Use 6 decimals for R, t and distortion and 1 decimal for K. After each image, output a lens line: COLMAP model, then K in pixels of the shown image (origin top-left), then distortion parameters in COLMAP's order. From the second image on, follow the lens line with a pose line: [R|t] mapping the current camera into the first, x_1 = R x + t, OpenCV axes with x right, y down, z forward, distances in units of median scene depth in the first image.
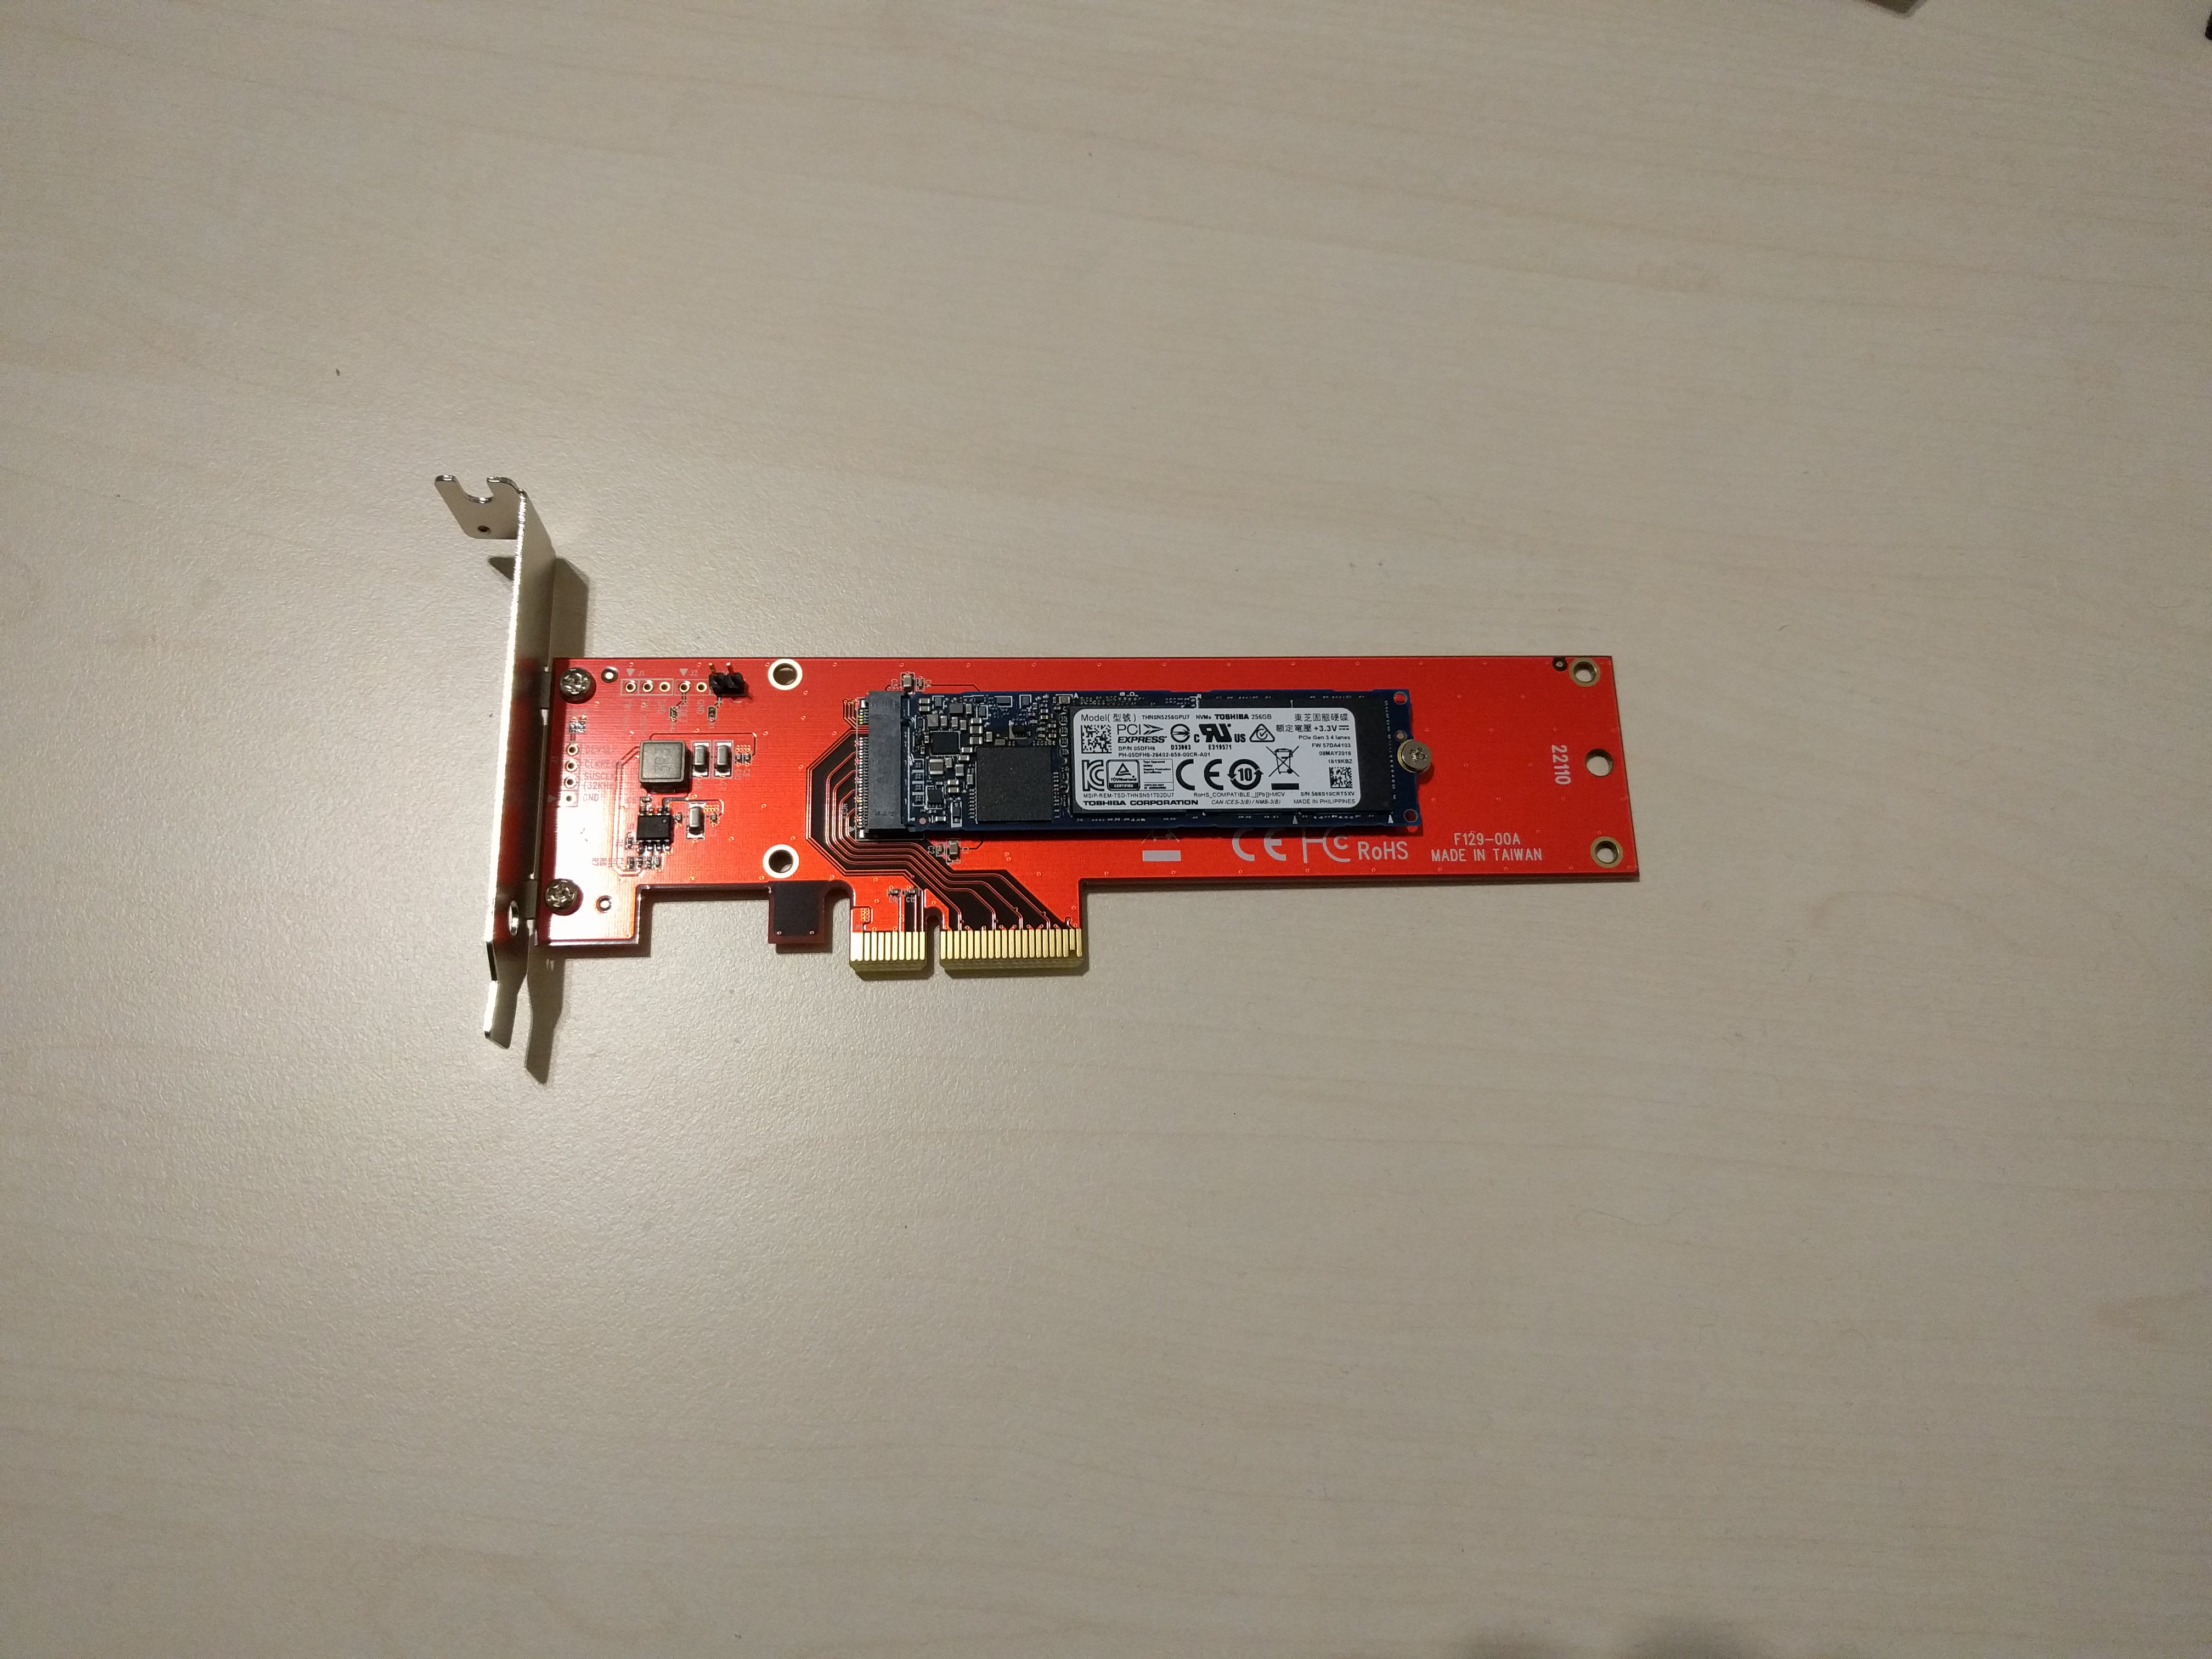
lens RADIAL K [[1712.2, 0, 1103.5], [0, 1712.2, 829.0], [0, 0, 1]] dist [-0.006722, 0.019480]
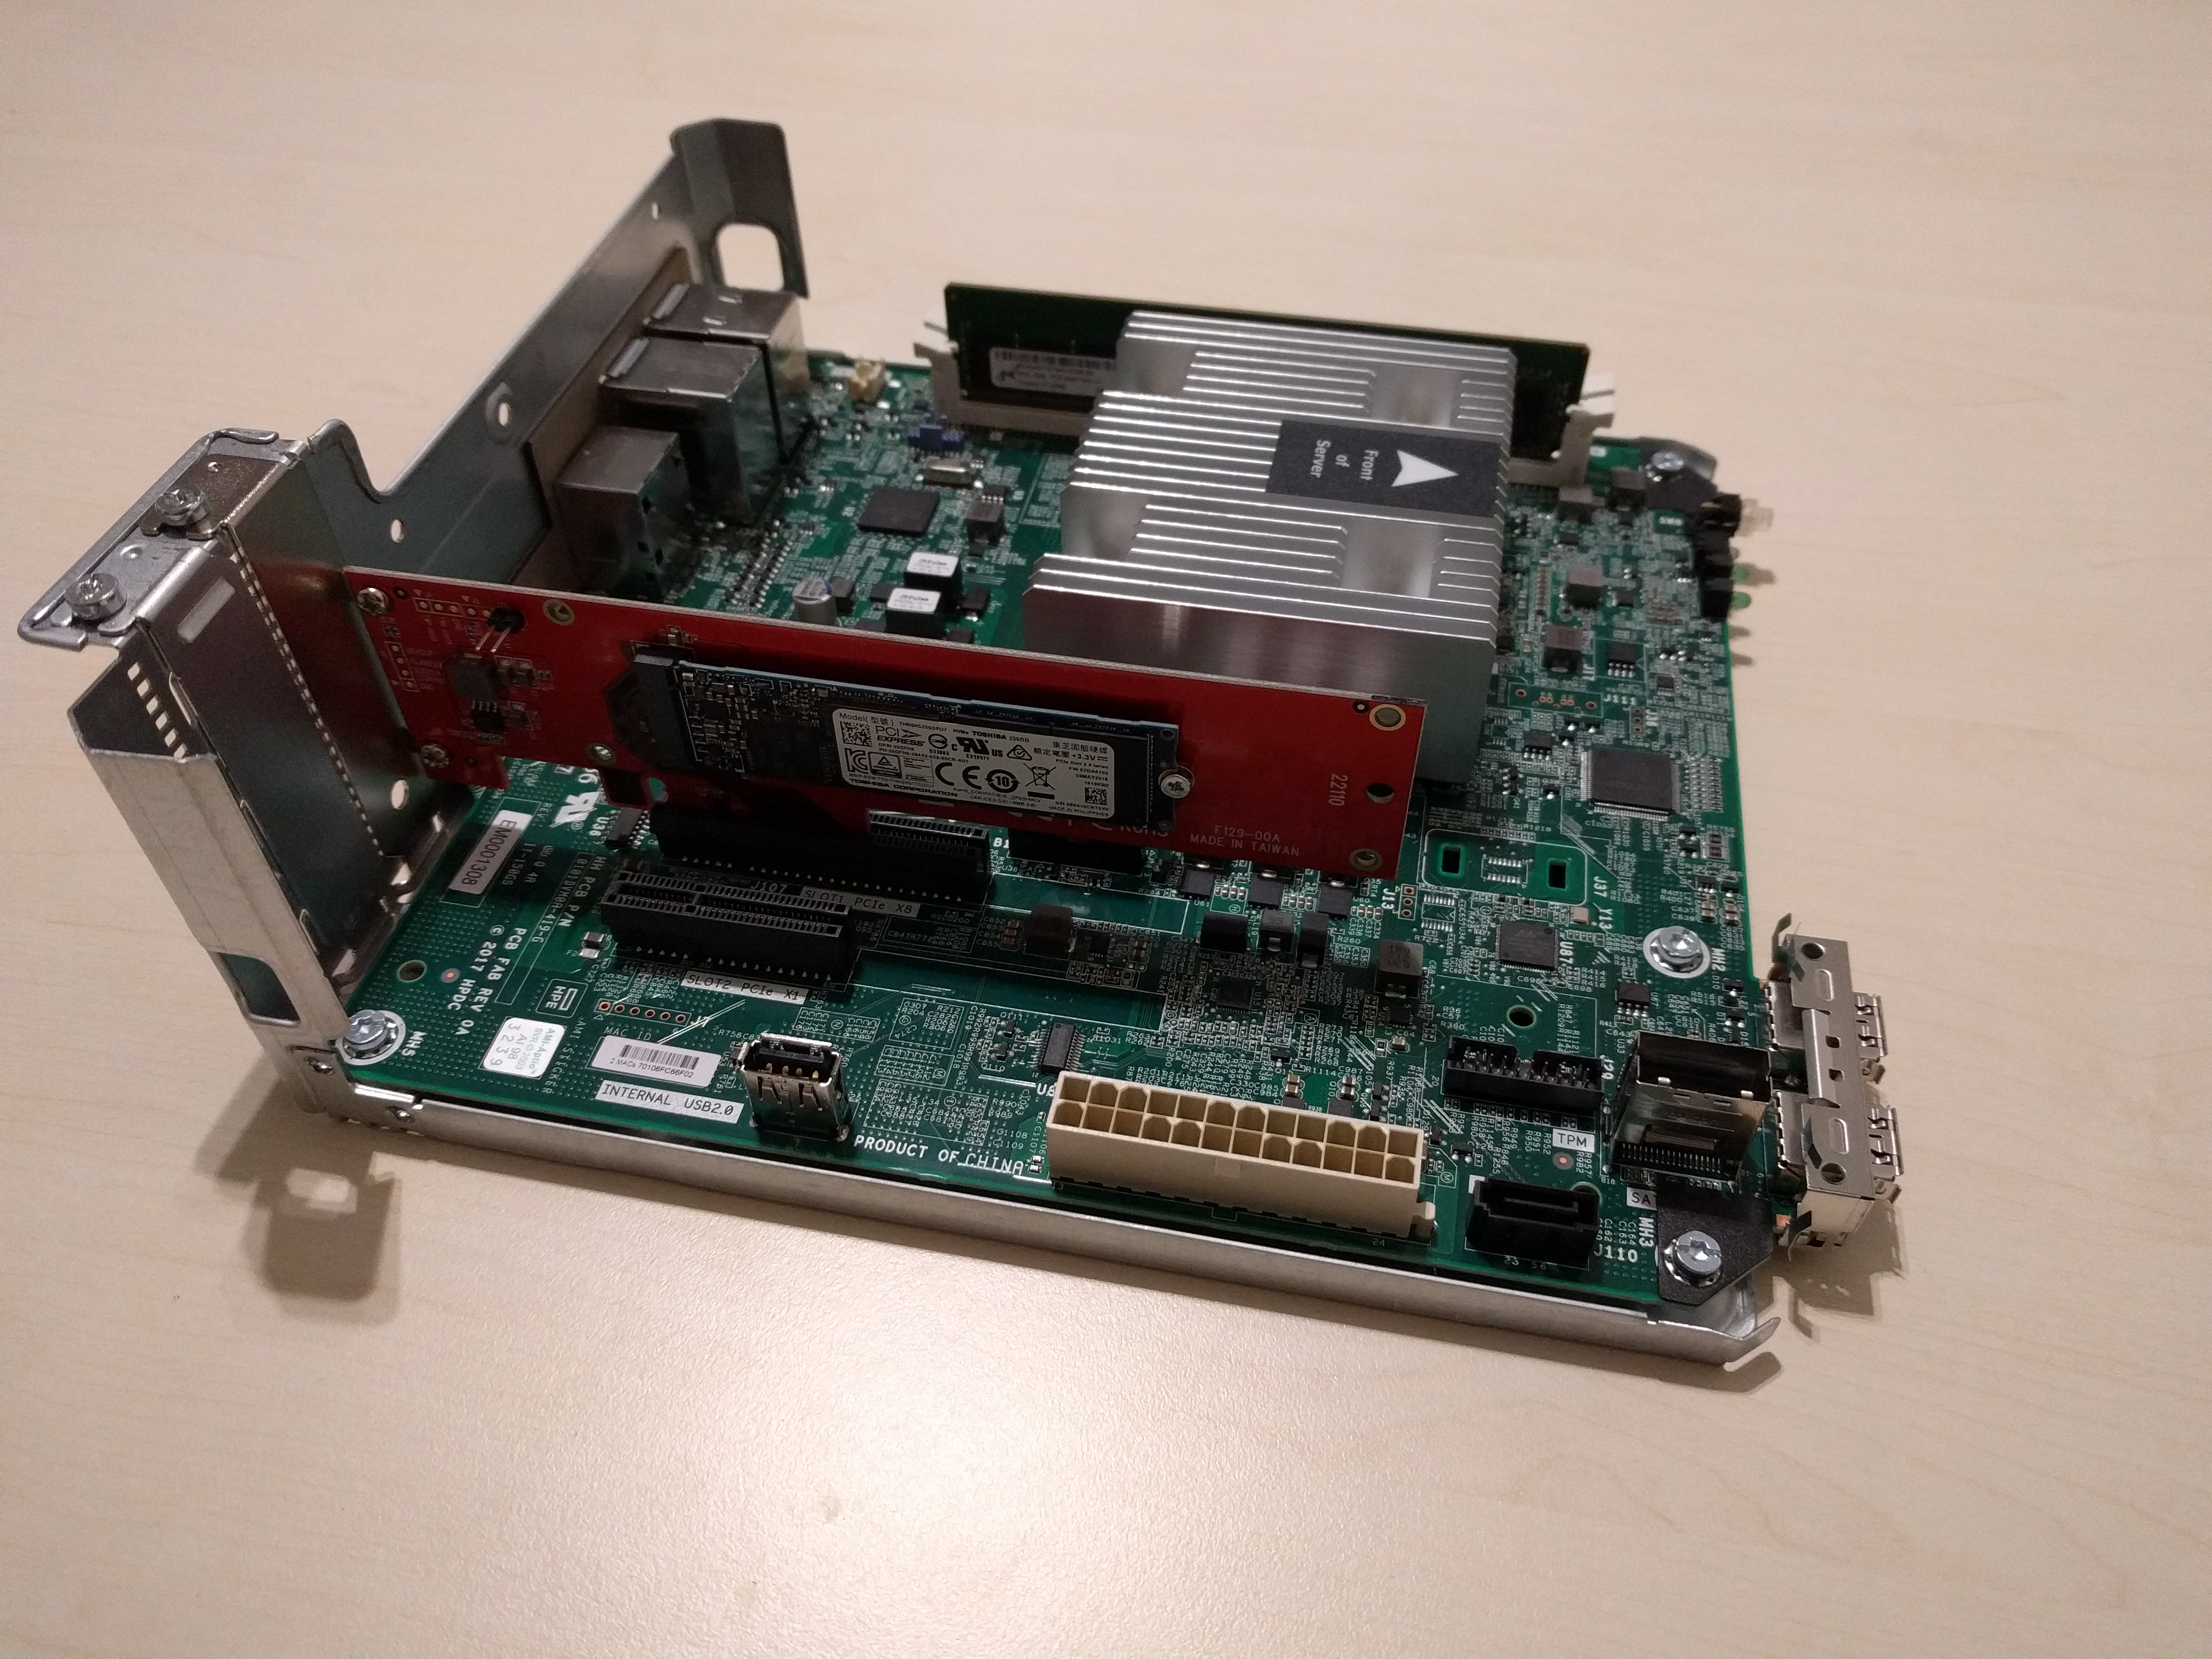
lens RADIAL K [[1712.2, 0, 1107.0], [0, 1712.2, 829.9], [0, 0, 1]] dist [-0.006722, 0.019480]
pose [[0.970957, 0.190726, -0.144449, 0.292457], [0.043822, 0.451767, 0.891059, -0.910250], [0.235206, -0.871511, 0.430288, 0.553110]]
